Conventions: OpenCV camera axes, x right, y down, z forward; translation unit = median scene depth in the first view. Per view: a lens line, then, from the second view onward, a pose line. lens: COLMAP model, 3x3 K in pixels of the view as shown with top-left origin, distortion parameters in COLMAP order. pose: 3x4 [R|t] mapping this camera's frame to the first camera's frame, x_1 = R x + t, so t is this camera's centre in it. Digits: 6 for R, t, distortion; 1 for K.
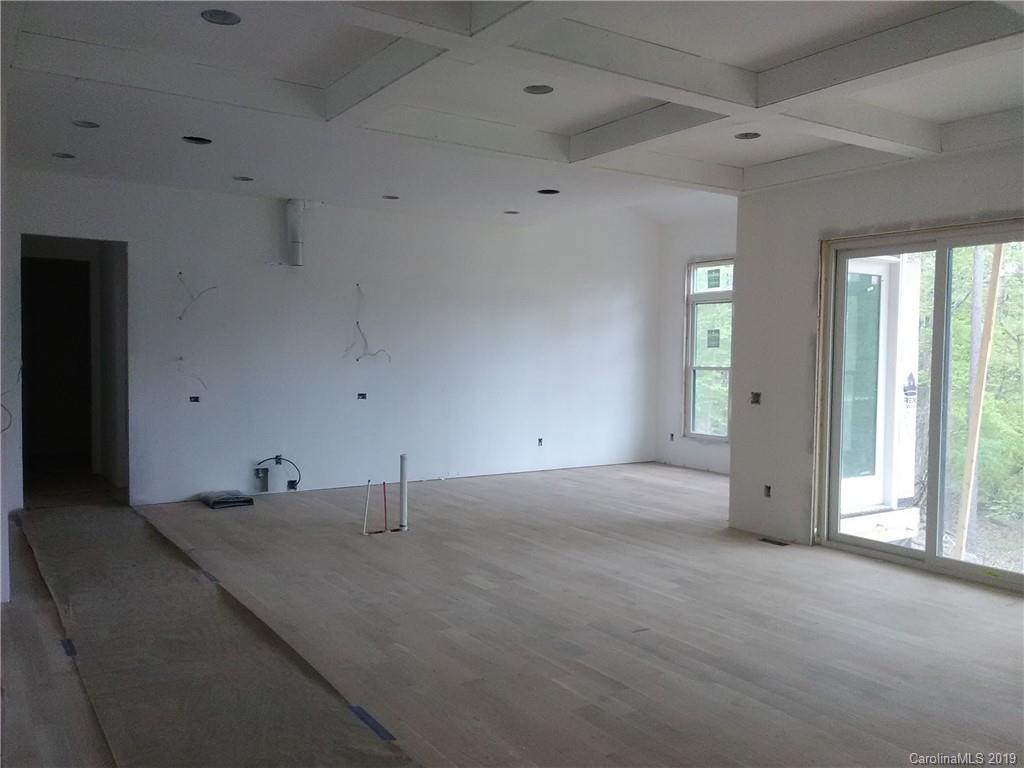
lens RADIAL K [[875.9, 0, 517.0], [0, 875.9, 385.2], [0, 0, 1]] dist [0.077463, -0.037074]
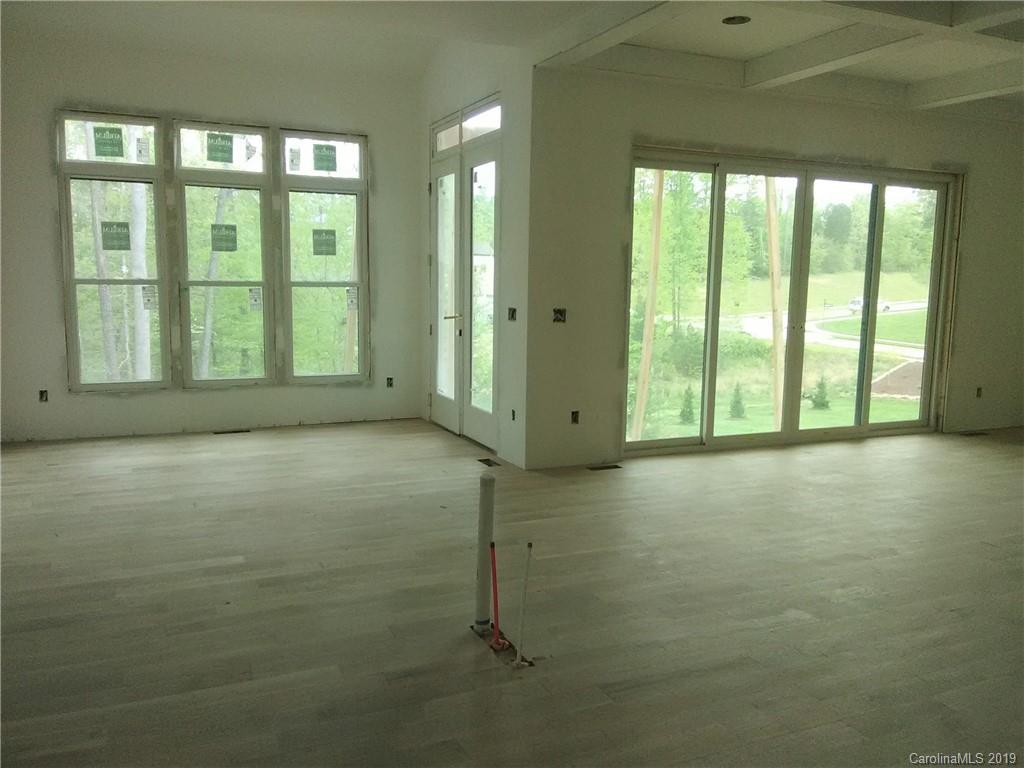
lens RADIAL K [[875.9, 0, 516.8], [0, 875.9, 384.0], [0, 0, 1]] dist [0.077463, -0.037074]
pose [[0.158849, -0.147146, 0.976276, -0.490969], [0.029672, 0.989096, 0.144250, -0.038018], [-0.986857, 0.006054, 0.161483, 0.739899]]
